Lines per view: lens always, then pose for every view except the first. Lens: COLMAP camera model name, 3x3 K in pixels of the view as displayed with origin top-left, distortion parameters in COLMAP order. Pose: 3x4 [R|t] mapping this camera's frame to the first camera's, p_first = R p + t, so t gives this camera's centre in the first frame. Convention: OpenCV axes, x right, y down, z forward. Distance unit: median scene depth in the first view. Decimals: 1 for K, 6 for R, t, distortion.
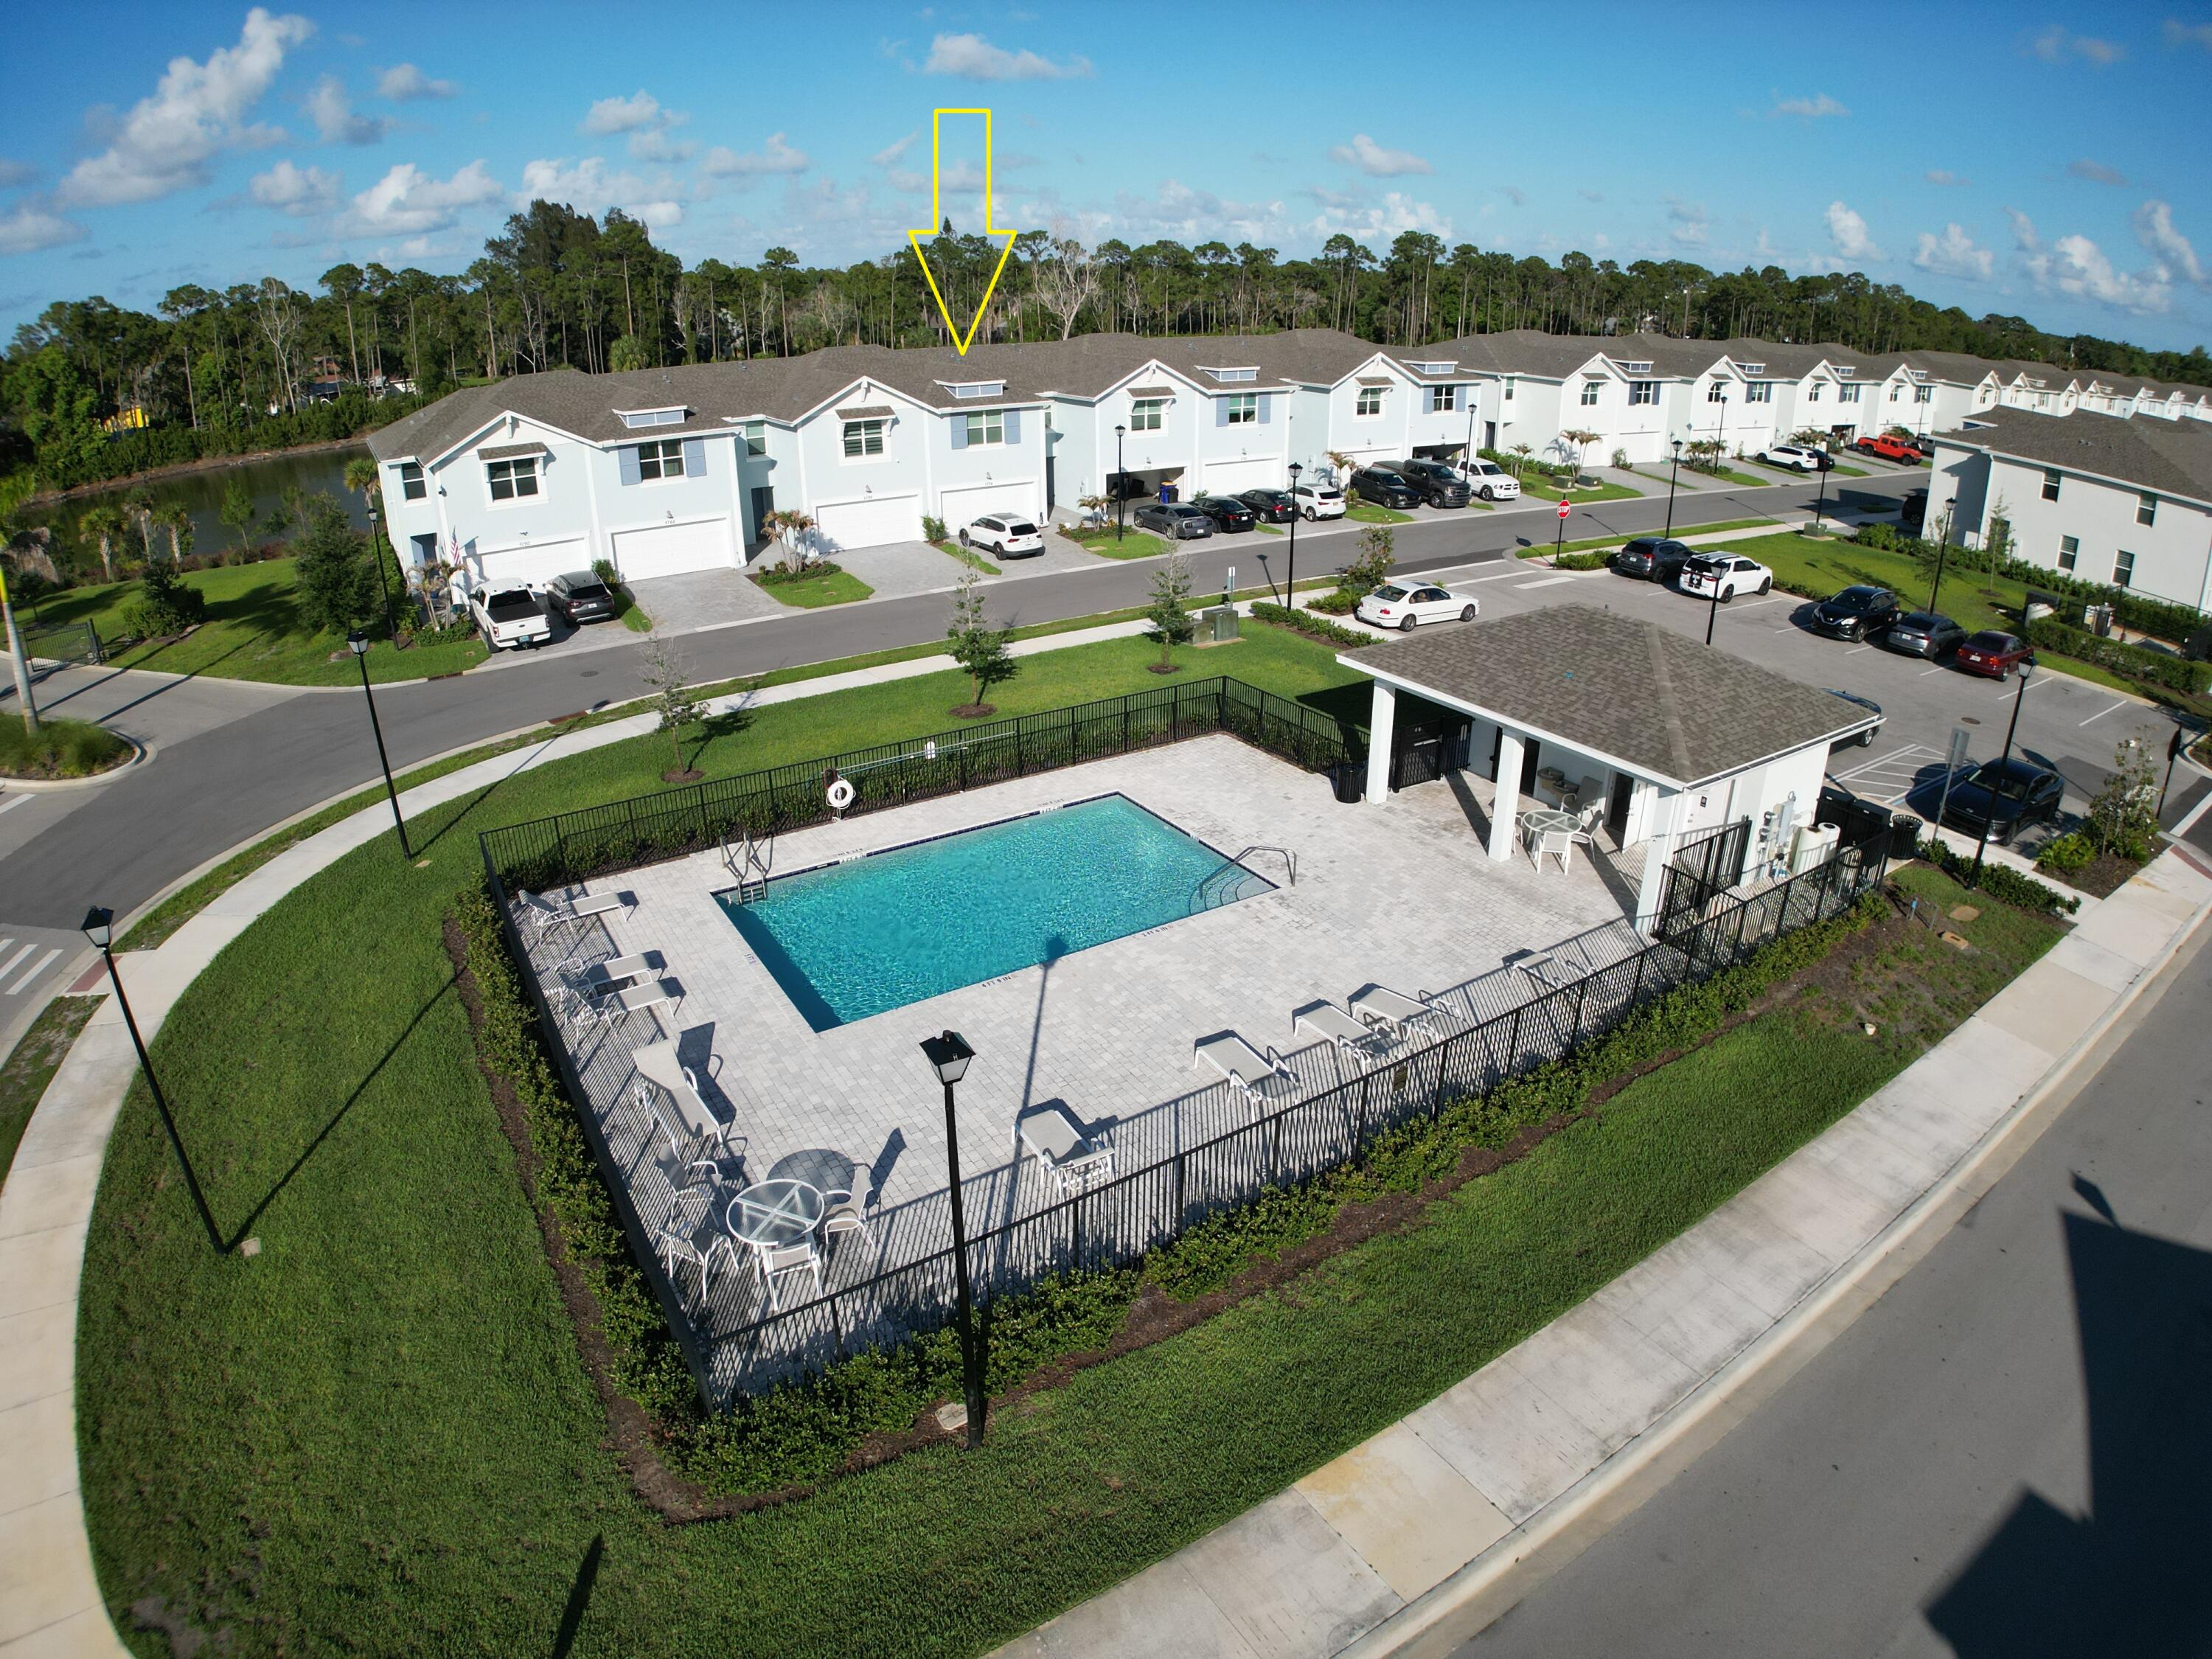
lens RADIAL K [[1307.5, 0, 1098.3], [0, 1307.5, 837.0], [0, 0, 1]] dist [-0.194015, 0.027559]
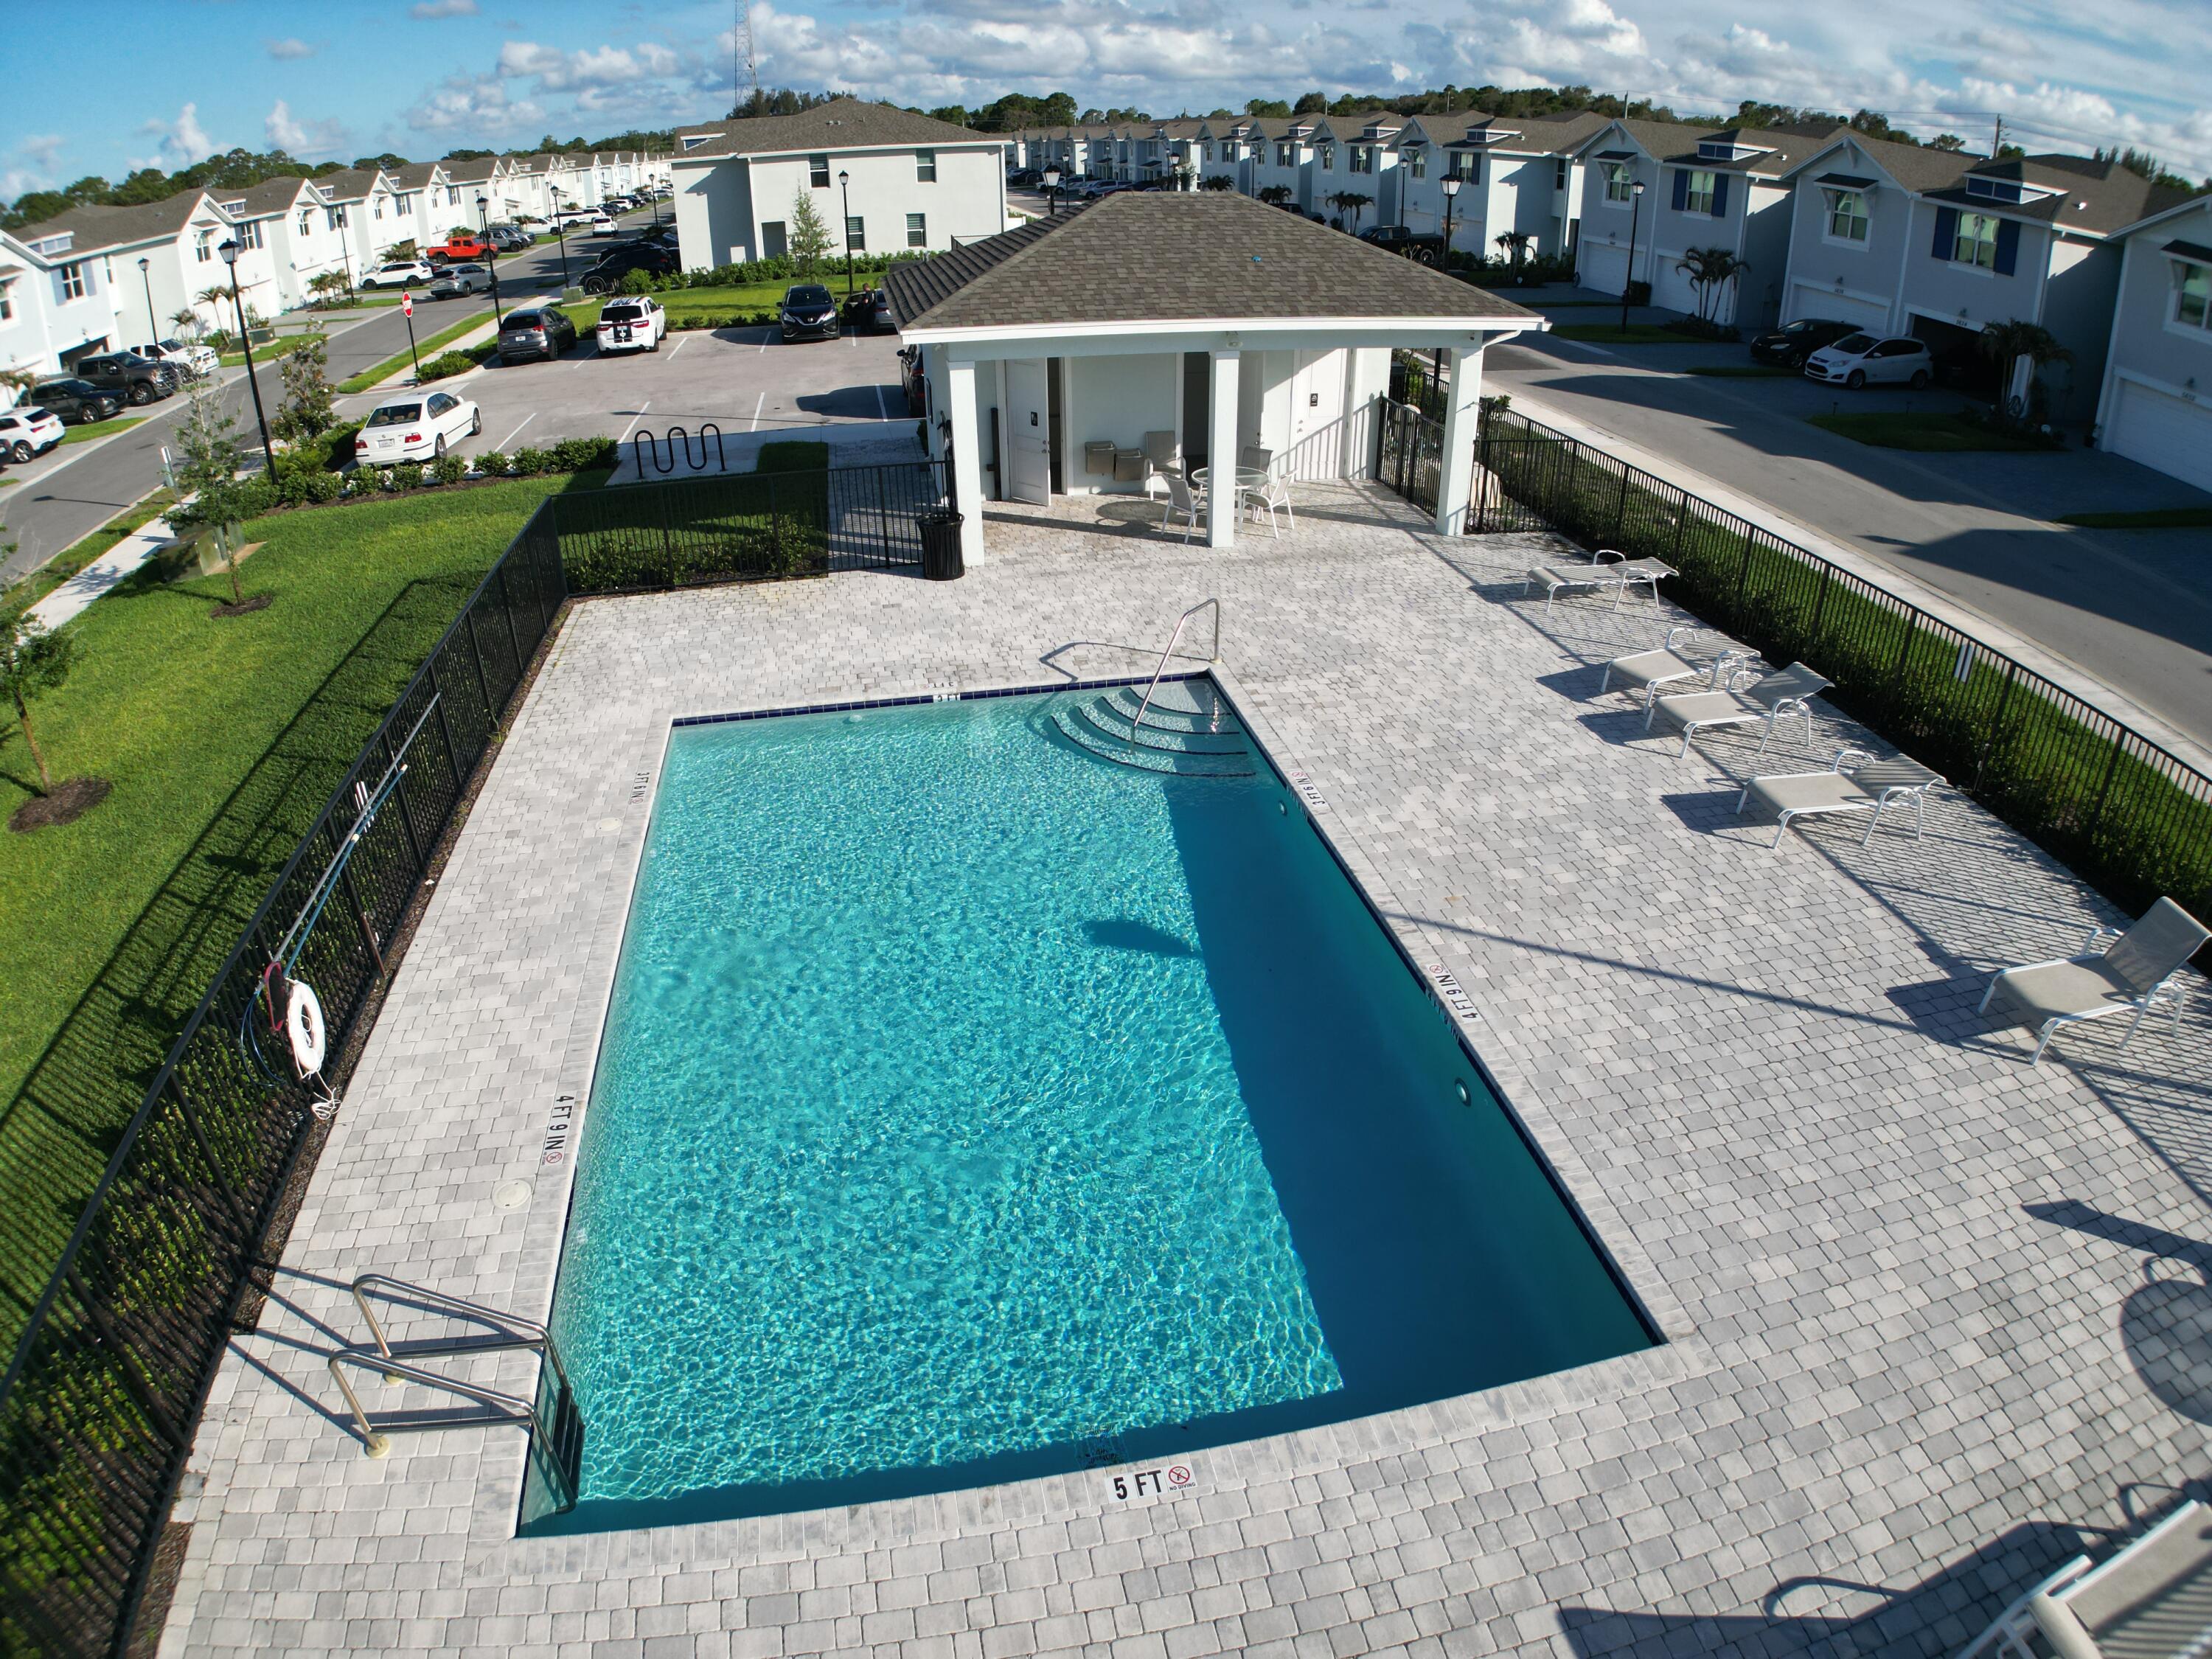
lens RADIAL K [[1307.5, 0, 1098.3], [0, 1307.5, 837.0], [0, 0, 1]] dist [-0.194015, 0.027559]
pose [[0.350968, -0.456201, 0.817742, -0.210163], [0.393468, 0.864305, 0.313304, -0.053033], [-0.849708, 0.211796, 0.482844, 0.421674]]
